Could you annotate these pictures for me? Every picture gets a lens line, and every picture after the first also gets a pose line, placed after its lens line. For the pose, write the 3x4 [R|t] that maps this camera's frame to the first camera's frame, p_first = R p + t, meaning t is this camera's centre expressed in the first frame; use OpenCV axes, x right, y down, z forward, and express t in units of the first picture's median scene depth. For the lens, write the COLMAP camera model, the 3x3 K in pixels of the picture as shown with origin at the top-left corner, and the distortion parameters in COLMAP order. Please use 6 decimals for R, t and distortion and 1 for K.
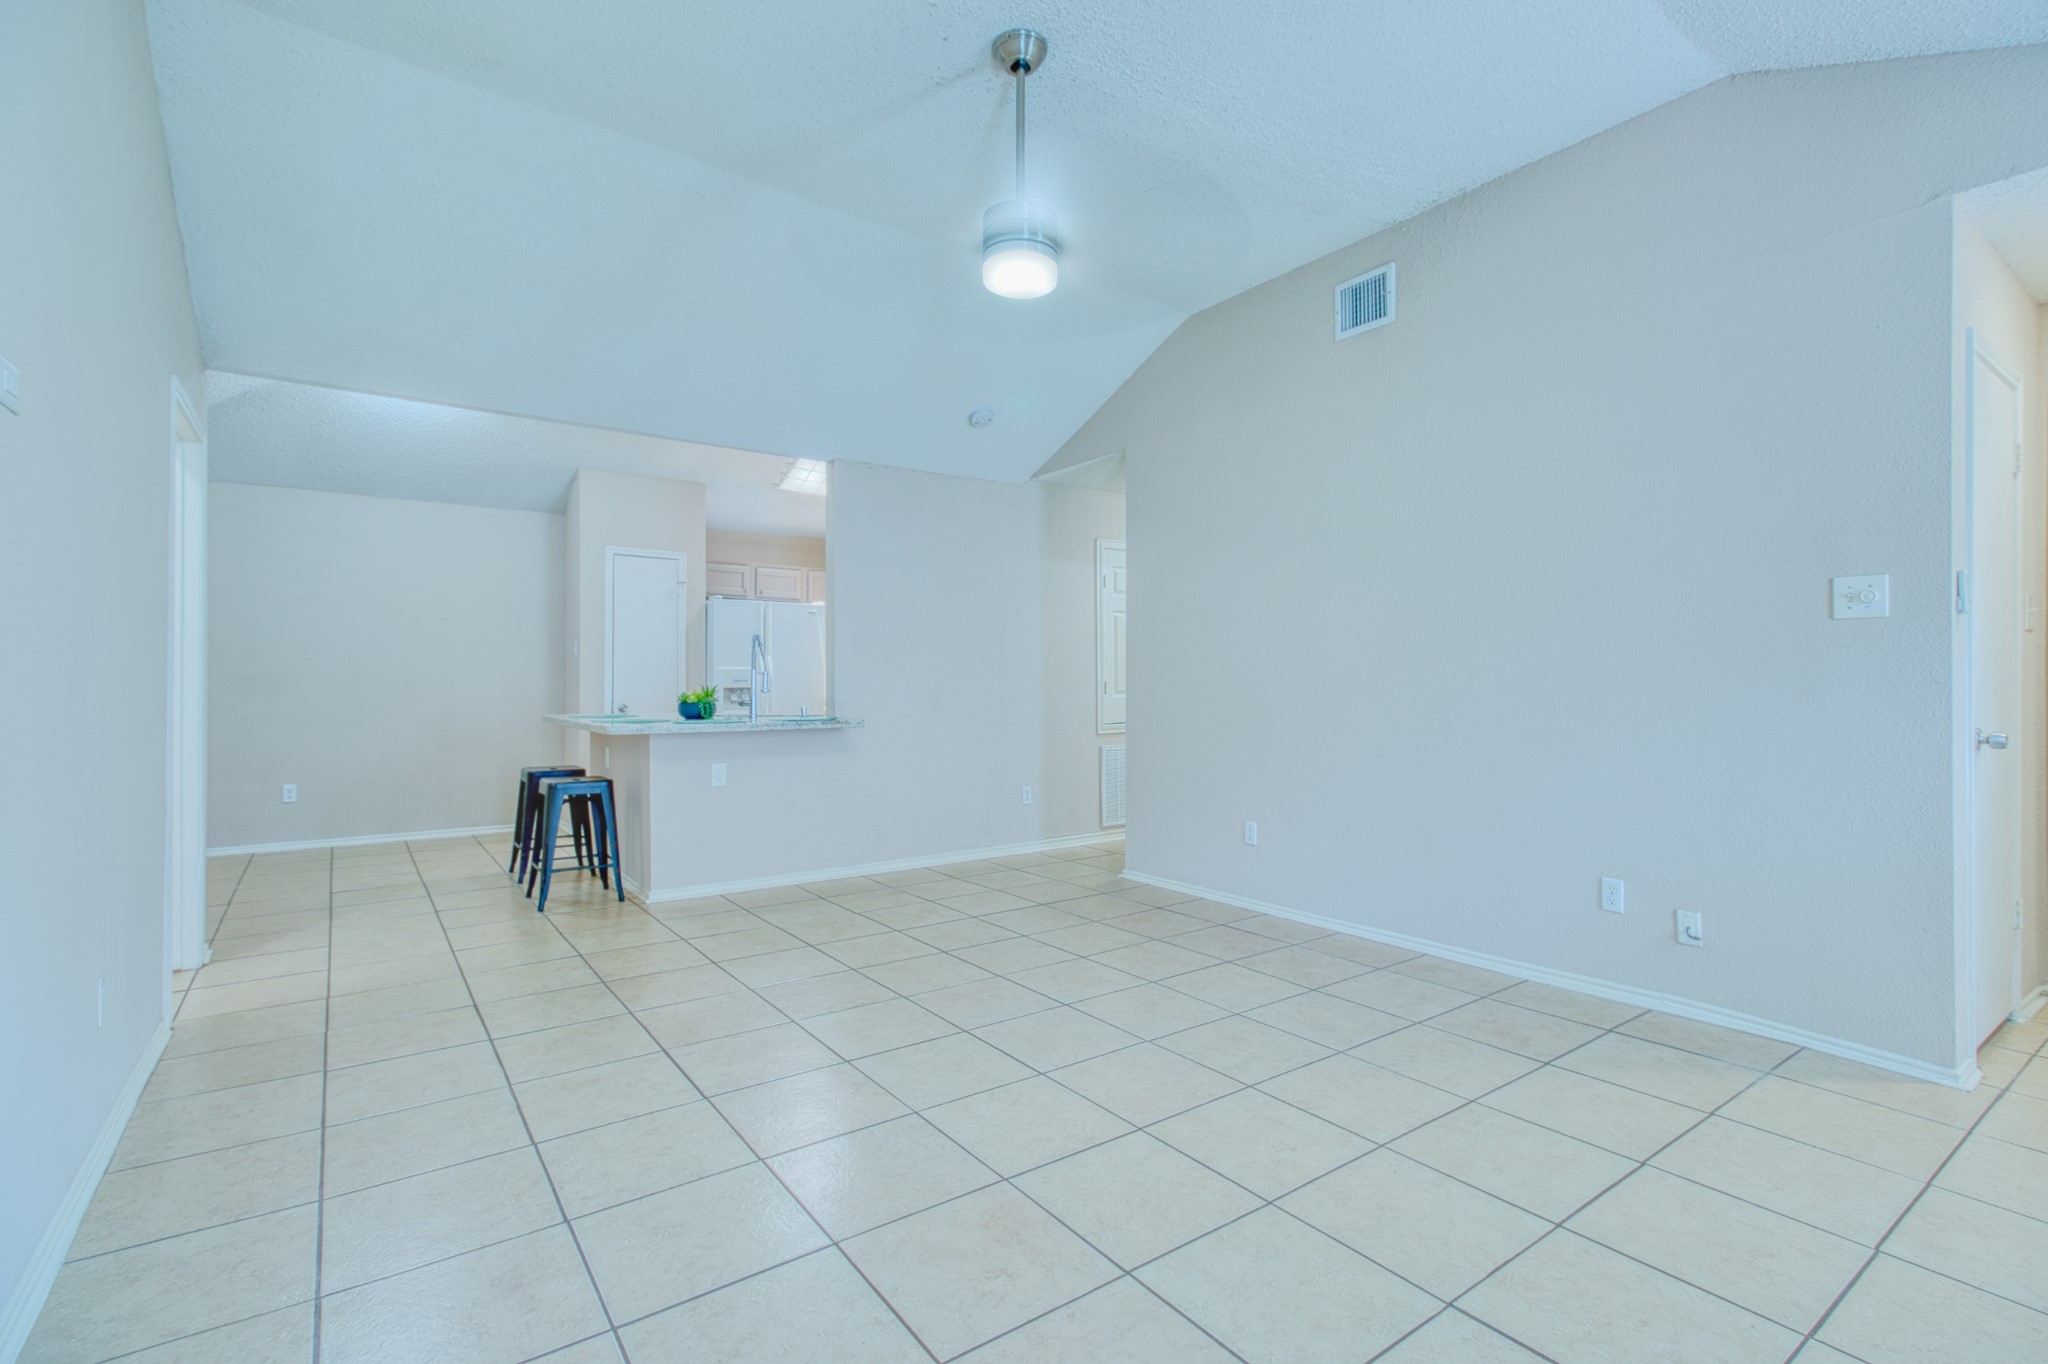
lens RADIAL K [[951.3, 0, 1045.1], [0, 951.3, 668.2], [0, 0, 1]] dist [0.003217, -0.000103]
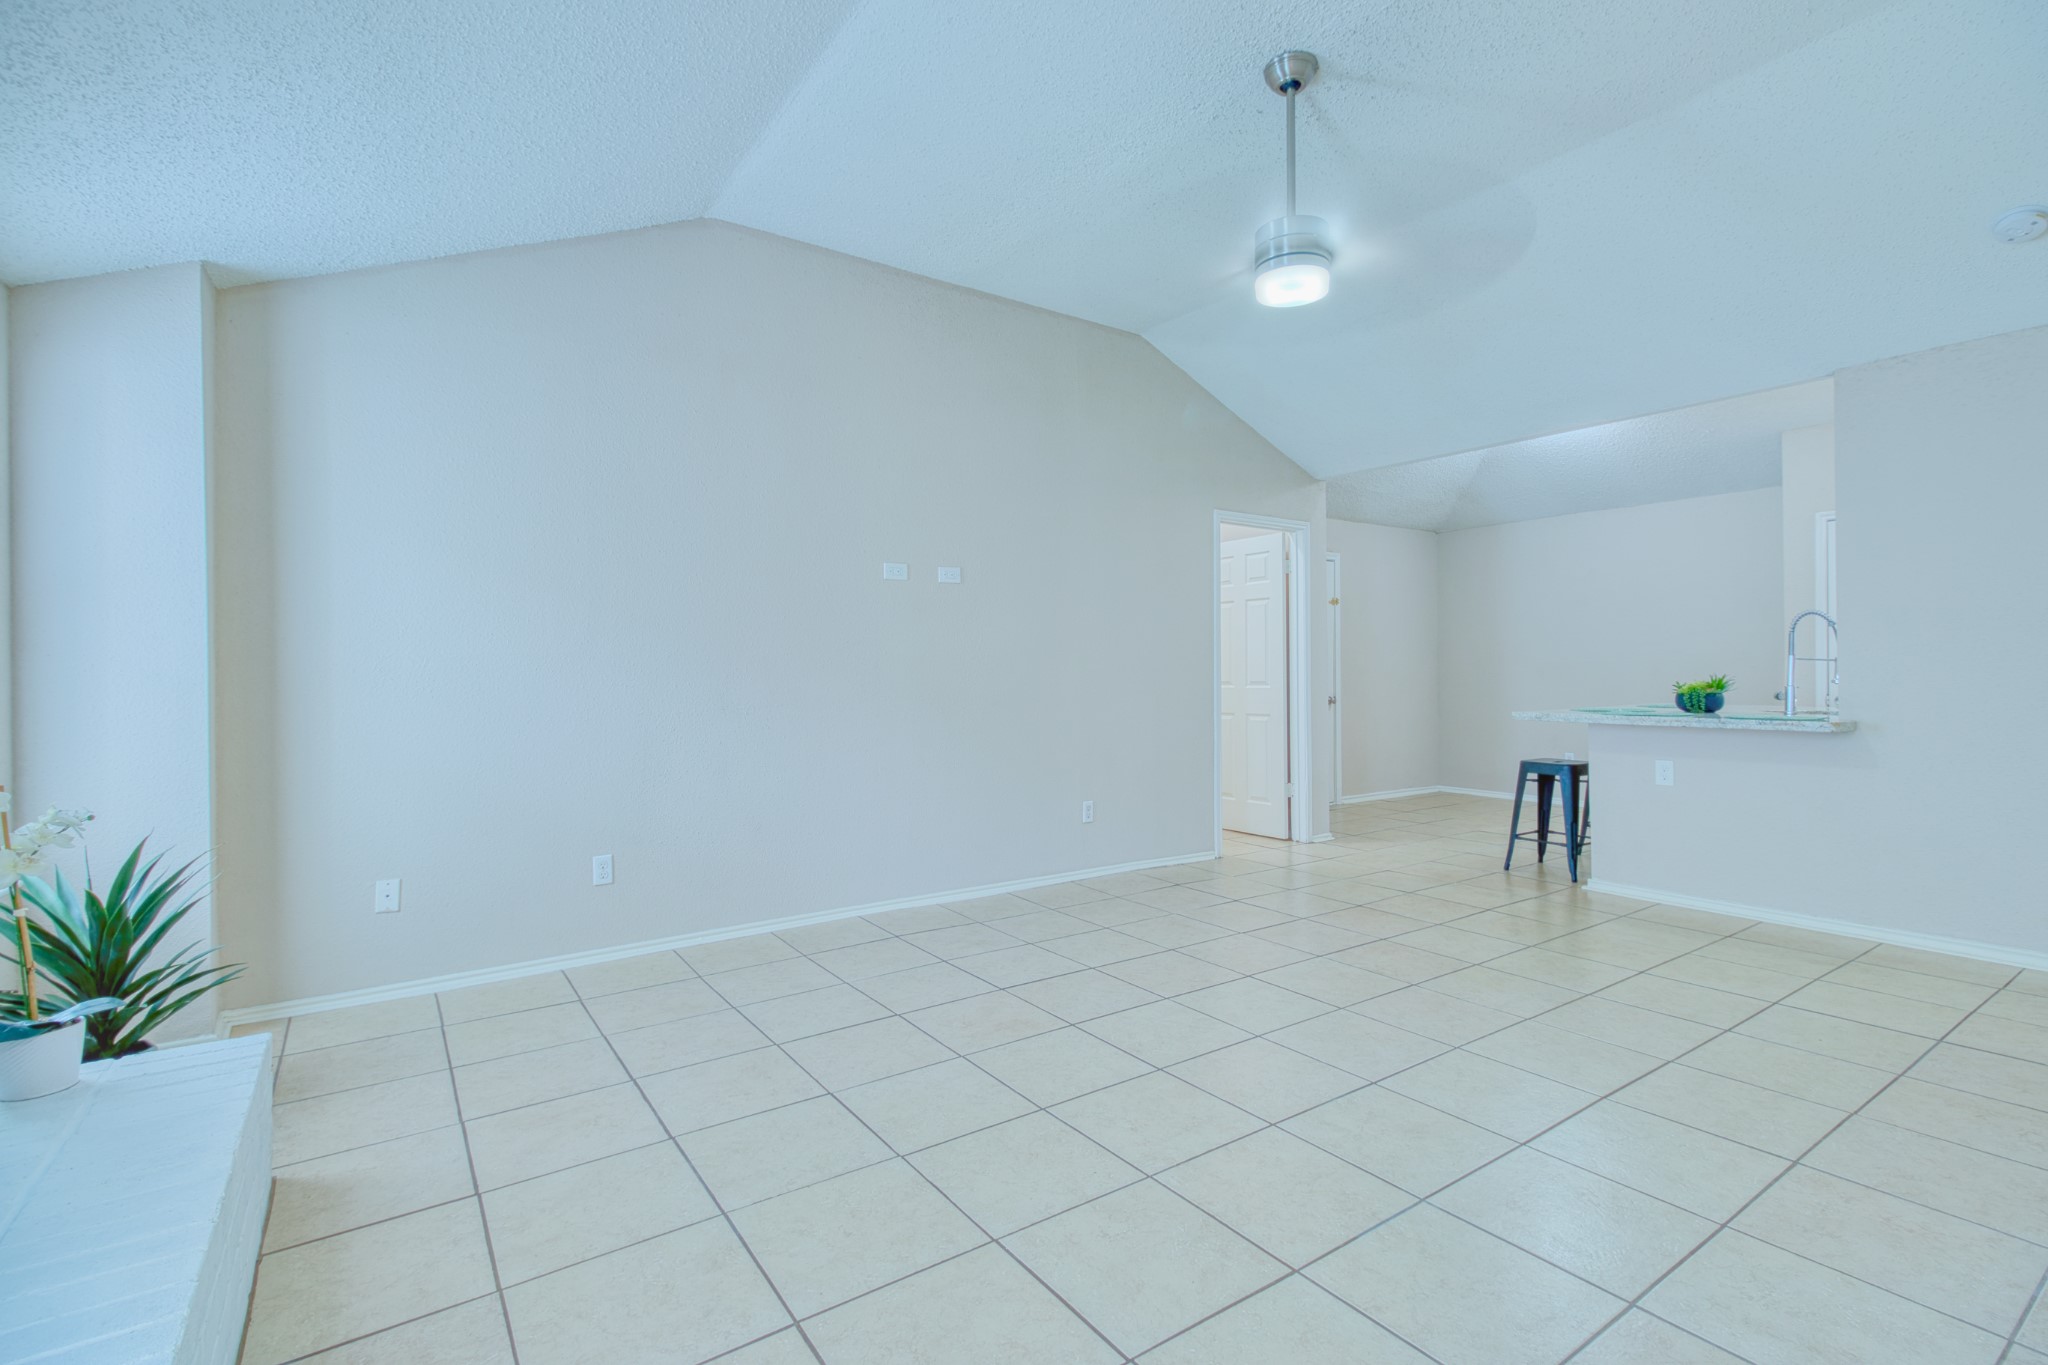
lens RADIAL K [[951.3, 0, 1031.2], [0, 951.3, 669.0], [0, 0, 1]] dist [0.003217, -0.000103]
pose [[-0.031784, -0.001568, -0.999494, 0.580787], [0.019902, 0.999800, -0.002201, 0.001868], [0.999297, -0.019962, -0.031746, 0.416655]]
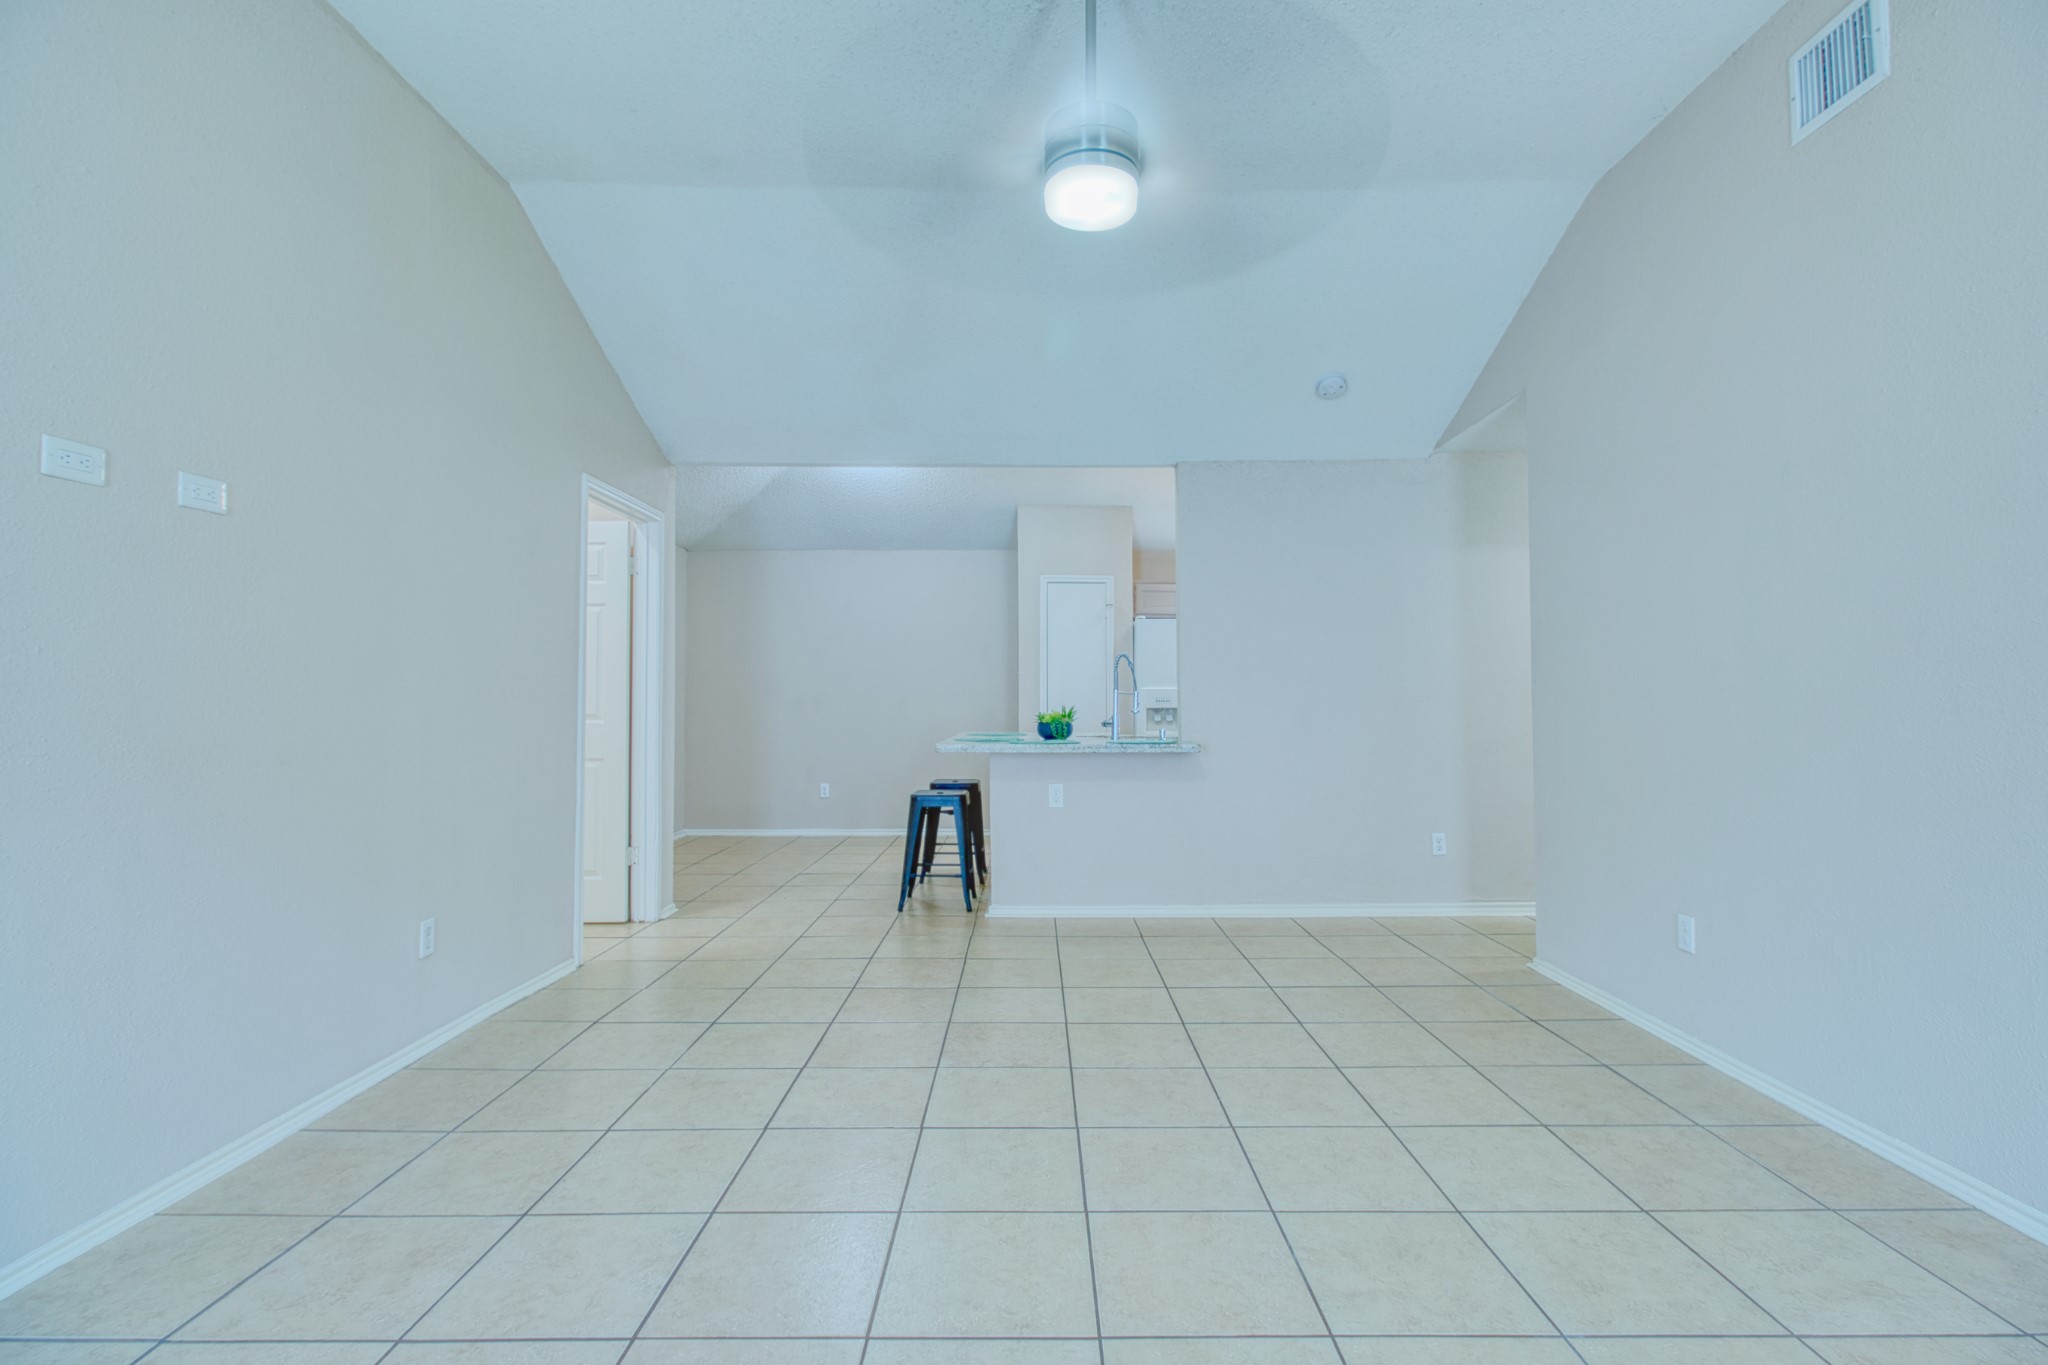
lens RADIAL K [[951.3, 0, 1036.4], [0, 951.3, 670.7], [0, 0, 1]] dist [0.003217, -0.000103]
pose [[0.803462, -0.019566, -0.595035, 0.229044], [0.008952, 0.999744, -0.020786, 0.001805], [0.595289, 0.011374, 0.803431, 0.186669]]
